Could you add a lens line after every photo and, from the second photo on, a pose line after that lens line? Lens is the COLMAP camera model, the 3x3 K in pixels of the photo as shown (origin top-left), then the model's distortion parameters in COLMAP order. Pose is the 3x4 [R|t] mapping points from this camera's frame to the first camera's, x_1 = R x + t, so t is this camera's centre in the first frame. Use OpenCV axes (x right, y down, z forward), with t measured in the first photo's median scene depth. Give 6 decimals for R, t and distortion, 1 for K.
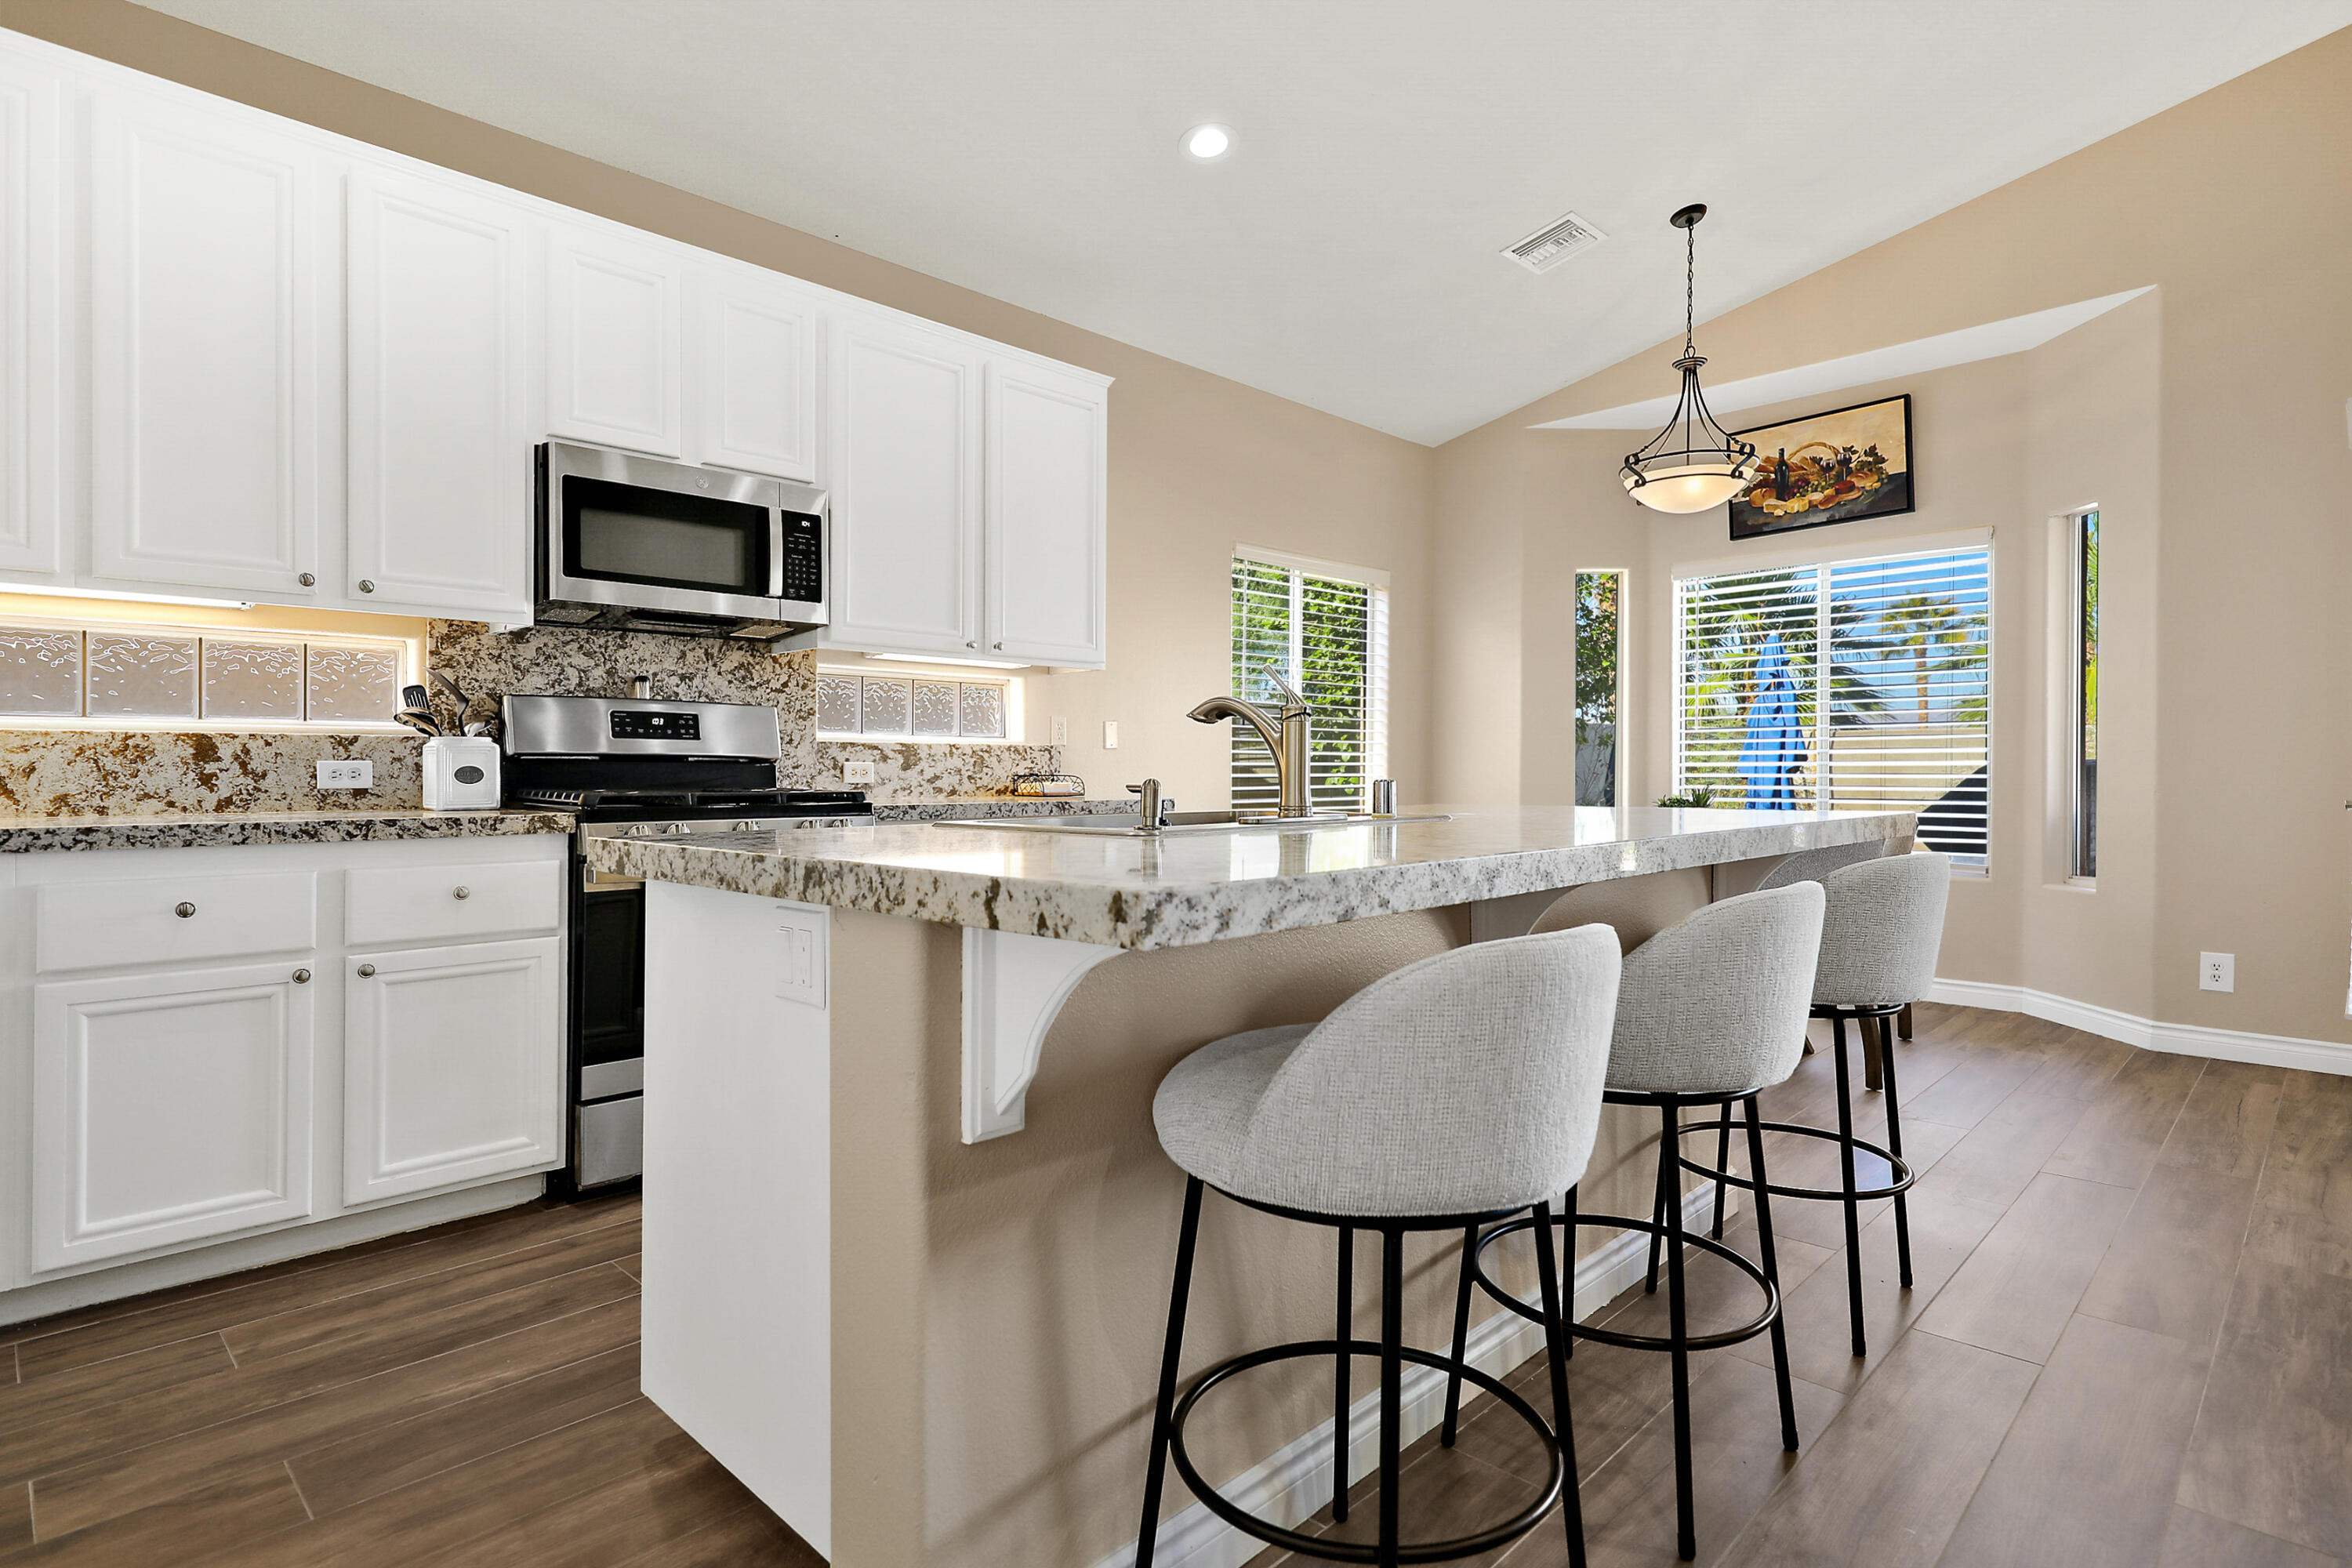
lens RADIAL K [[1187.2, 0, 1176.0], [0, 1187.2, 784.0], [0, 0, 1]] dist [0.007409, 0.000257]
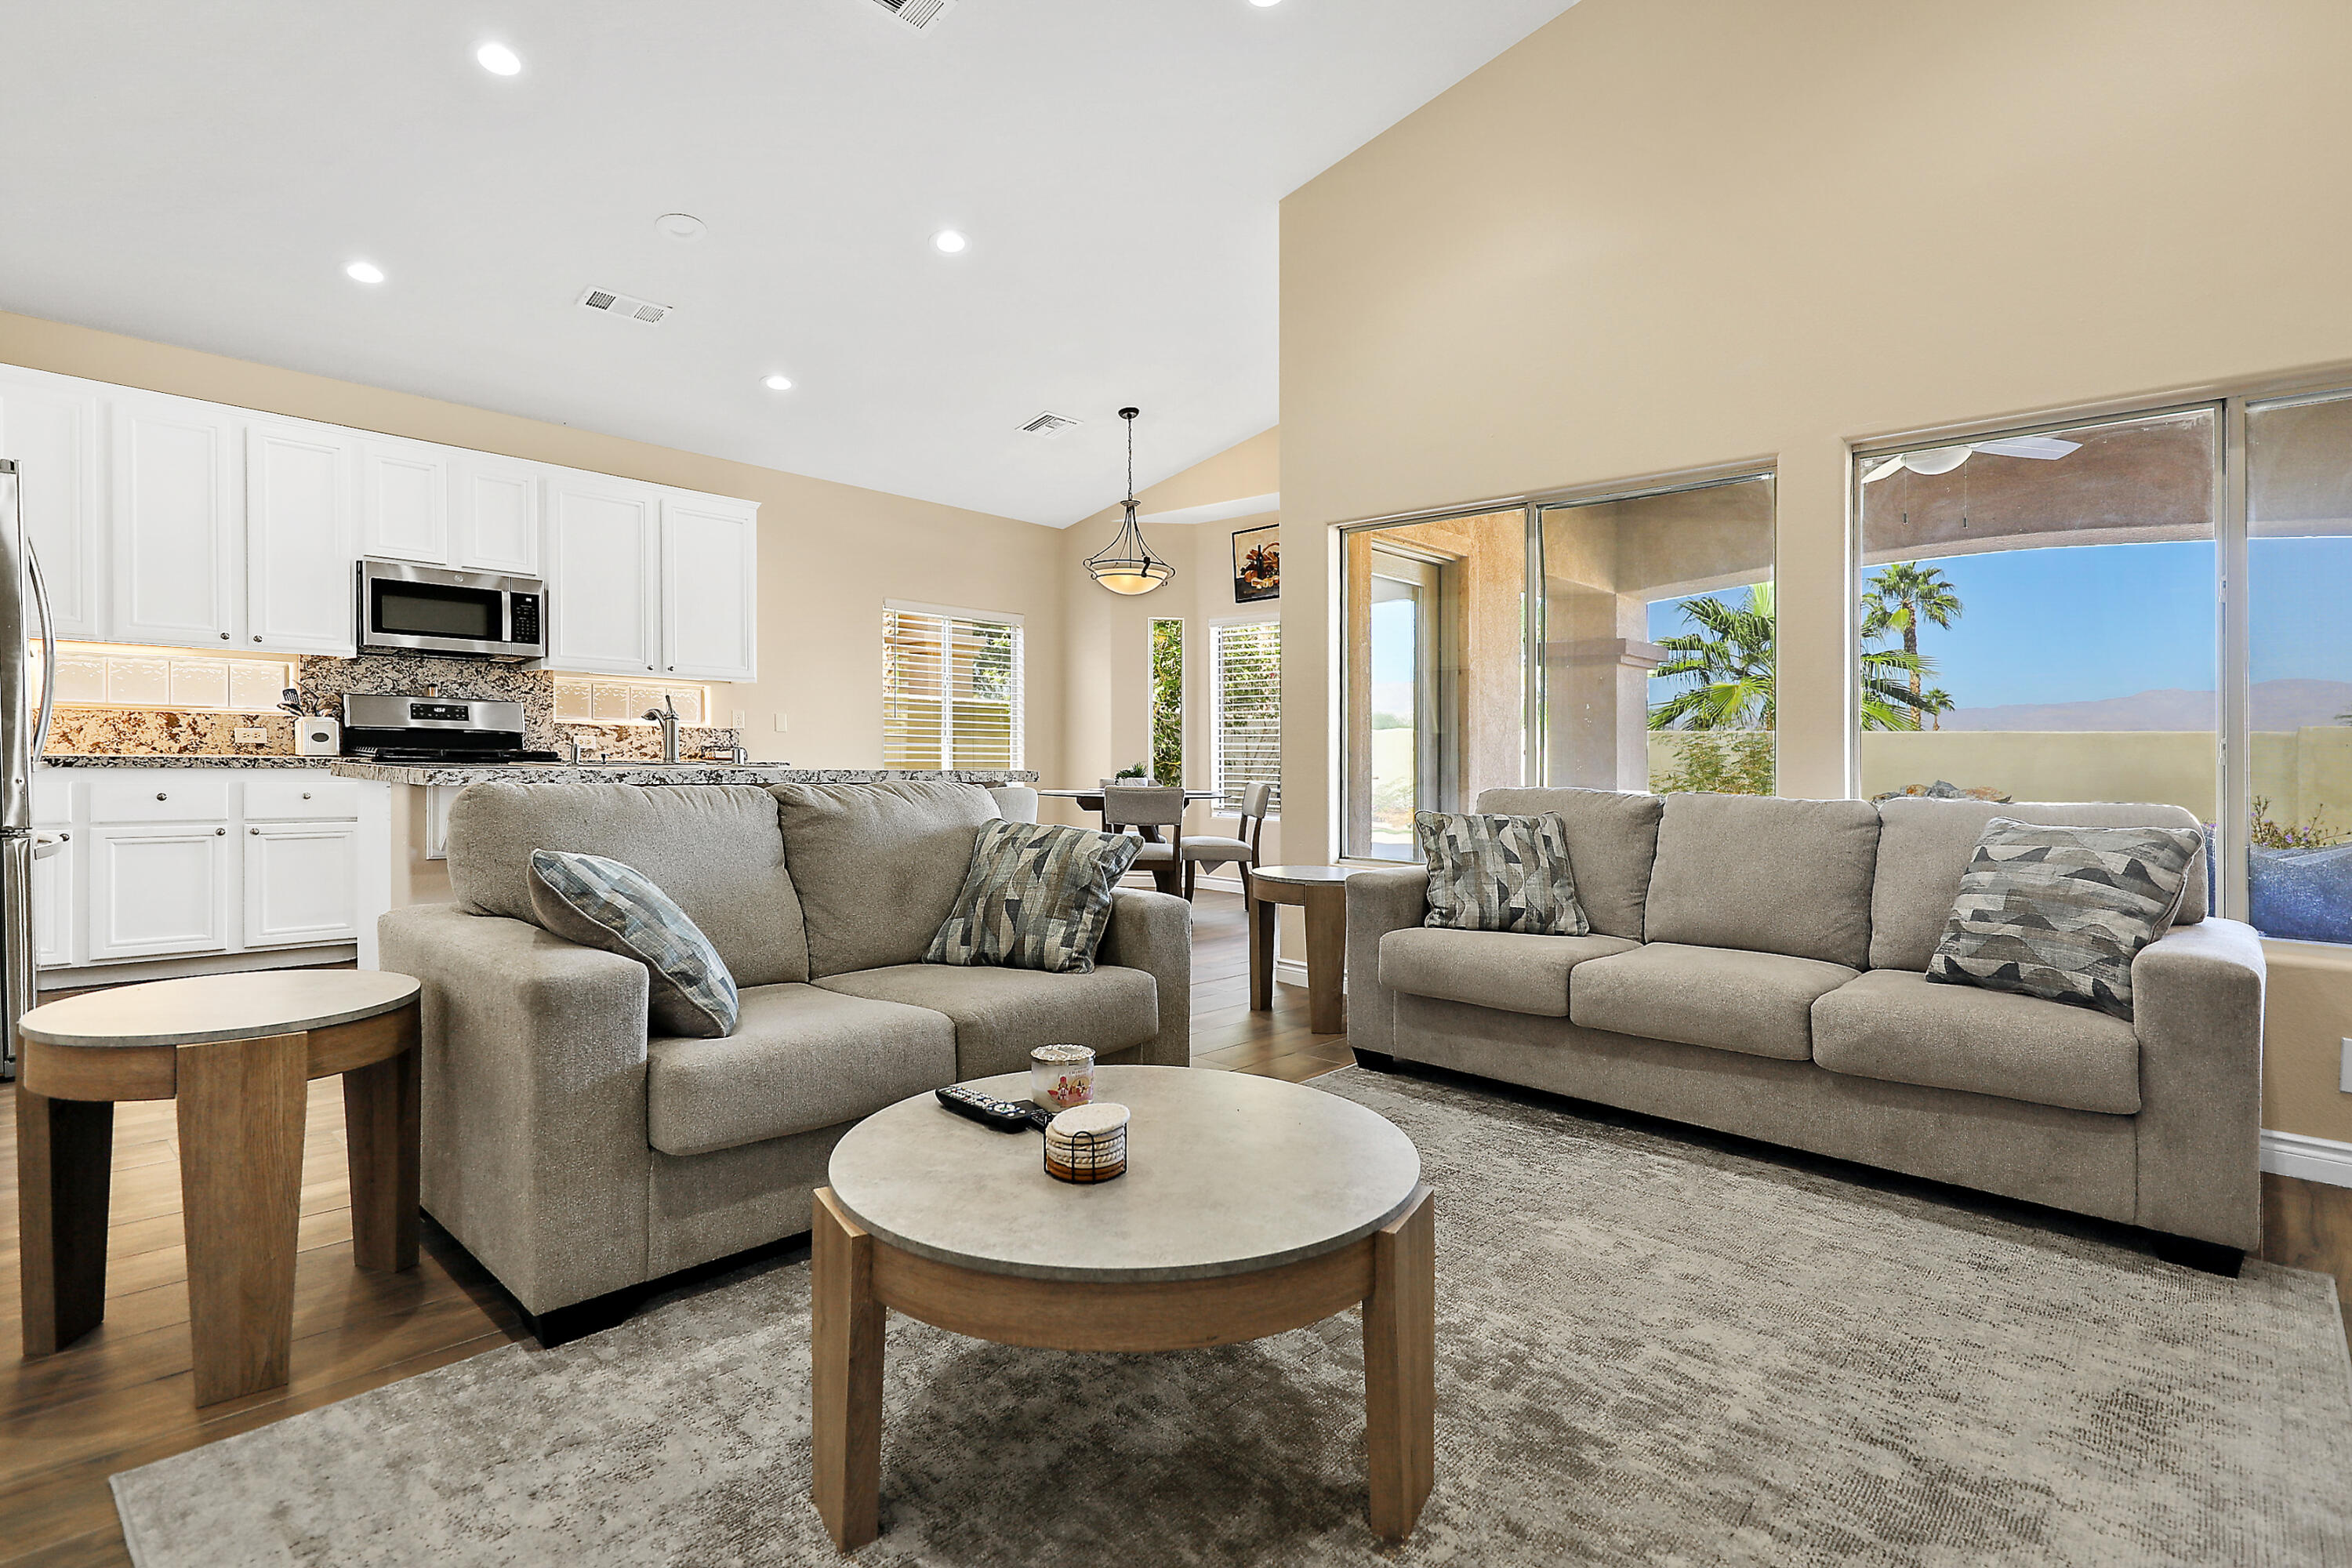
lens RADIAL K [[1143.5, 0, 1238.2], [0, 1143.5, 802.9], [0, 0, 1]] dist [0.002140, -0.000433]
pose [[0.998130, 0.018326, 0.058312, 0.657716], [-0.020019, 0.999391, 0.028575, 0.013533], [-0.057752, -0.029689, 0.997889, -0.781177]]
